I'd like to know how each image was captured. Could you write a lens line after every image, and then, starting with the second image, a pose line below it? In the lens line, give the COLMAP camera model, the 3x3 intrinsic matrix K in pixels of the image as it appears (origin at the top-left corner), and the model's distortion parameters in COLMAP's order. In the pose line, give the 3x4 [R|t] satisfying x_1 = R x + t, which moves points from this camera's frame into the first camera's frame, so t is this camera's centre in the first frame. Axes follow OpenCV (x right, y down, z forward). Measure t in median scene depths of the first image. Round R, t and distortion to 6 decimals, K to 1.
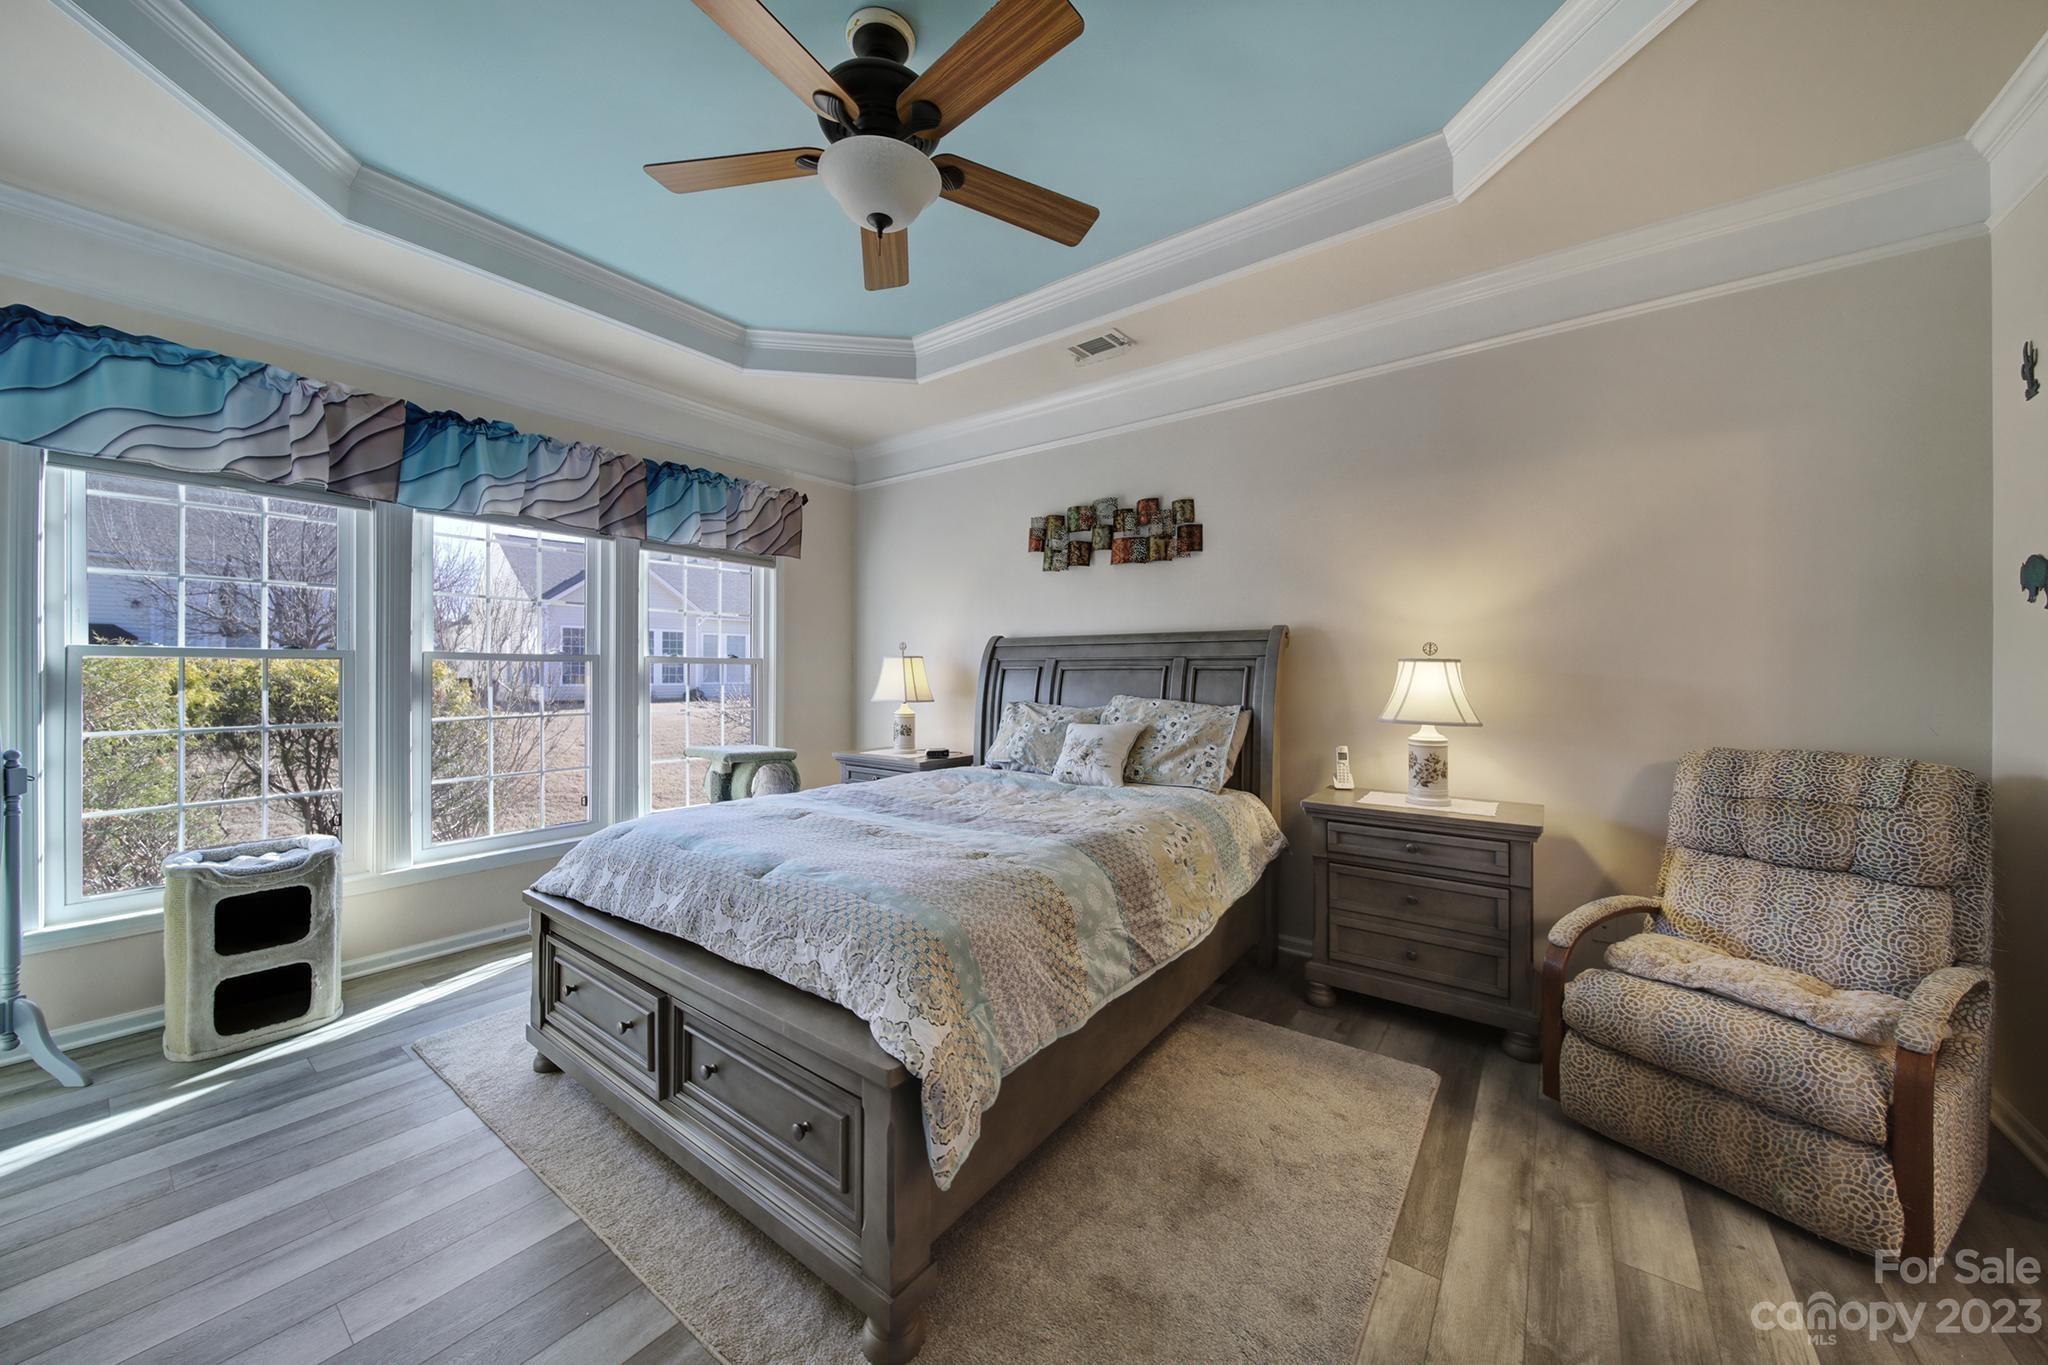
lens RADIAL K [[721.9, 0, 1011.8], [0, 721.9, 681.3], [0, 0, 1]] dist [0.001901, -0.001170]
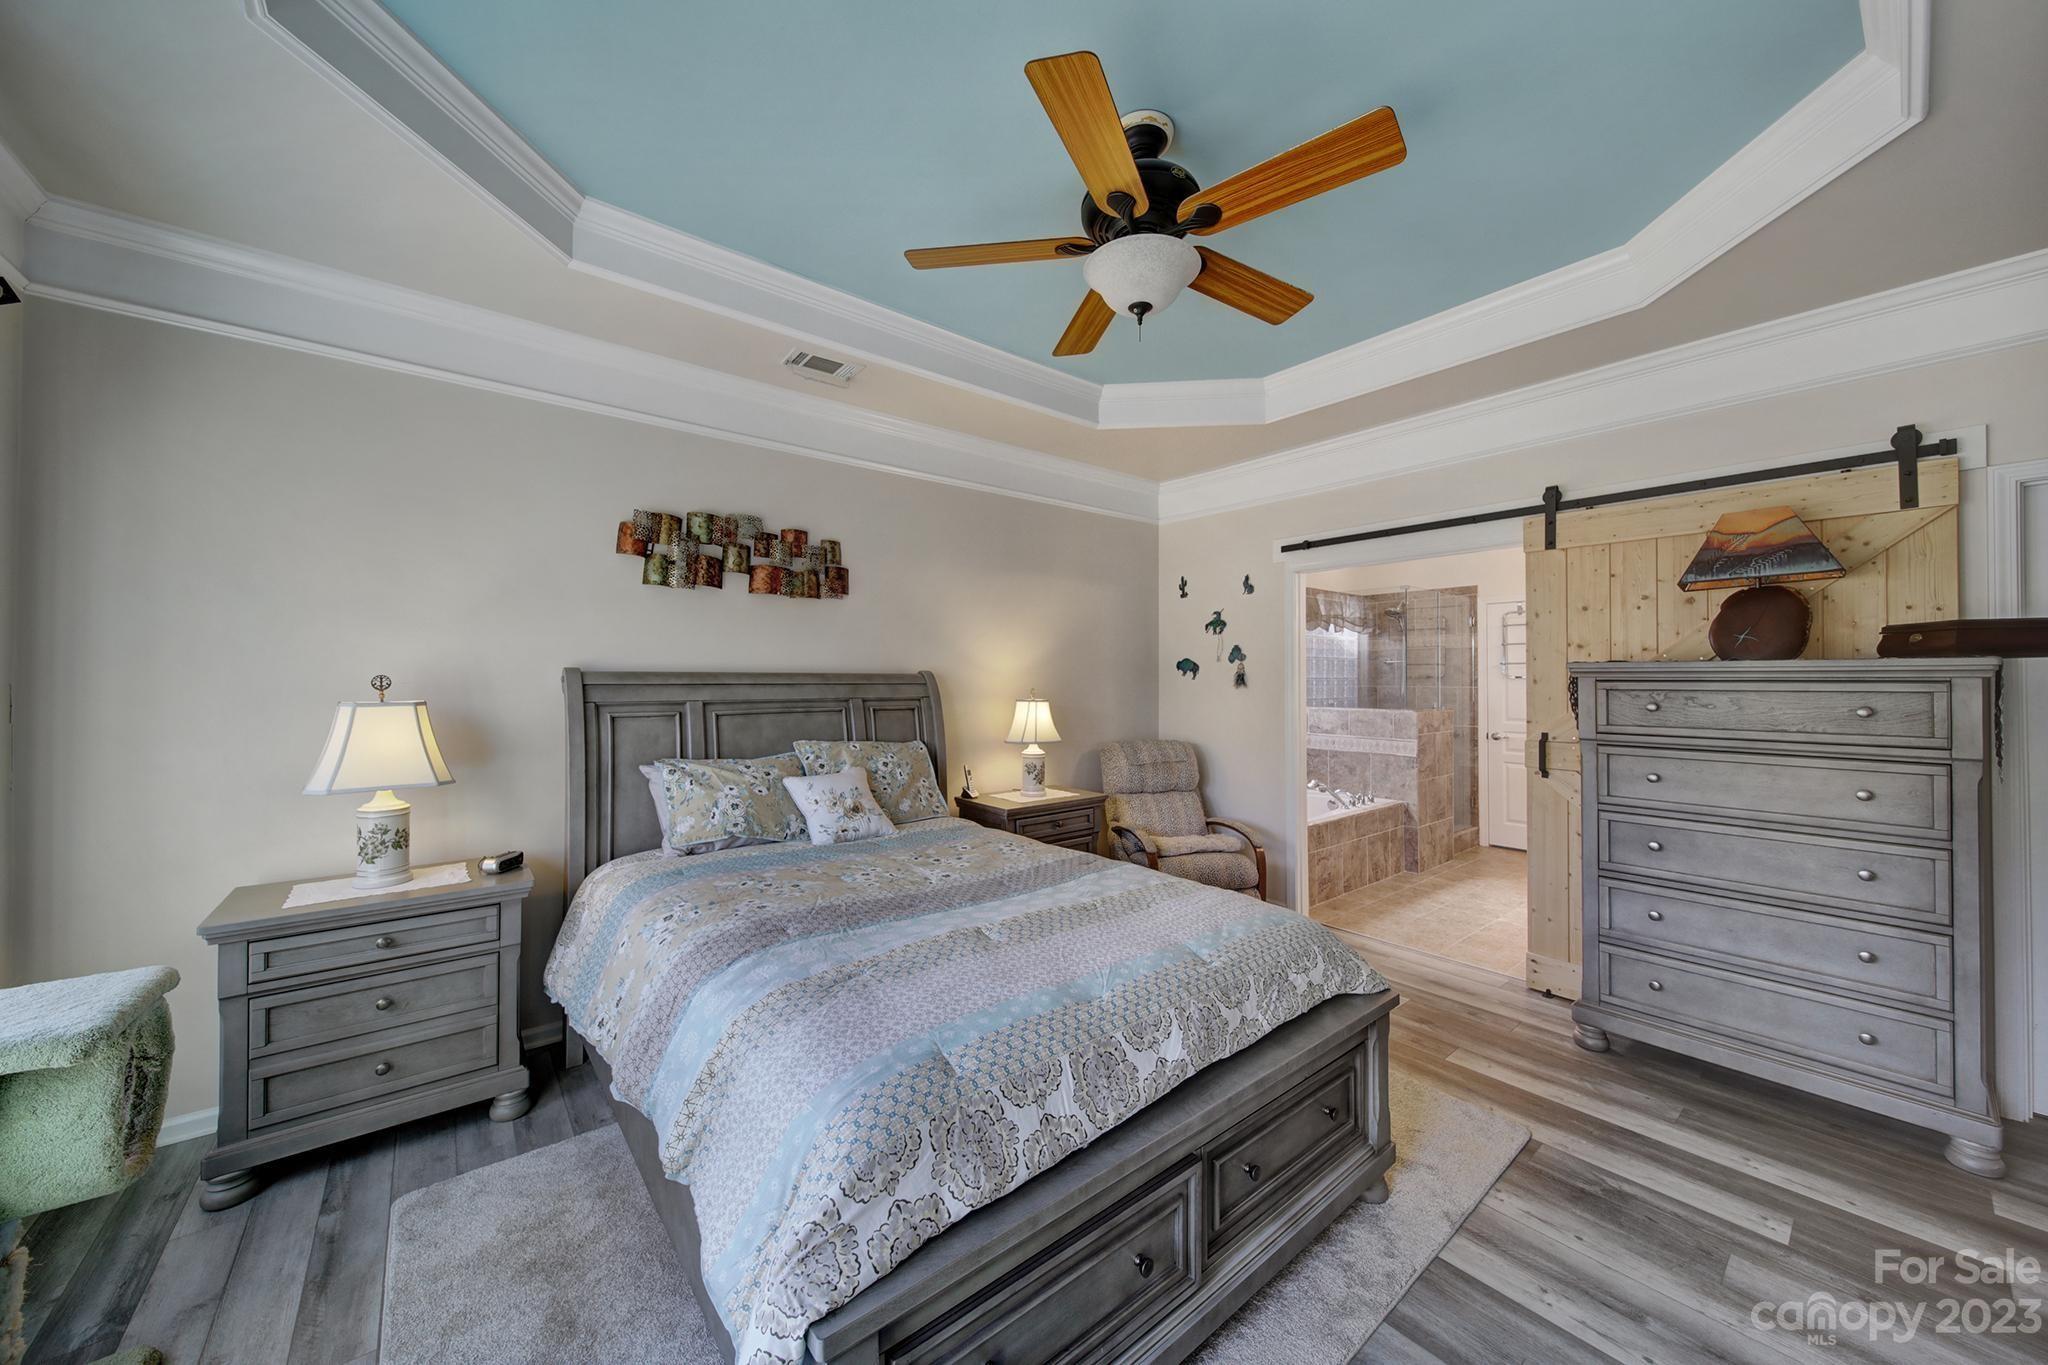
lens RADIAL K [[721.9, 0, 1024.0], [0, 721.9, 678.0], [0, 0, 1]] dist [0.001901, -0.001170]
pose [[0.232354, -0.004617, 0.972620, -0.648152], [0.008169, 0.999963, 0.002795, -0.057493], [-0.972597, 0.007295, 0.232383, 0.481826]]
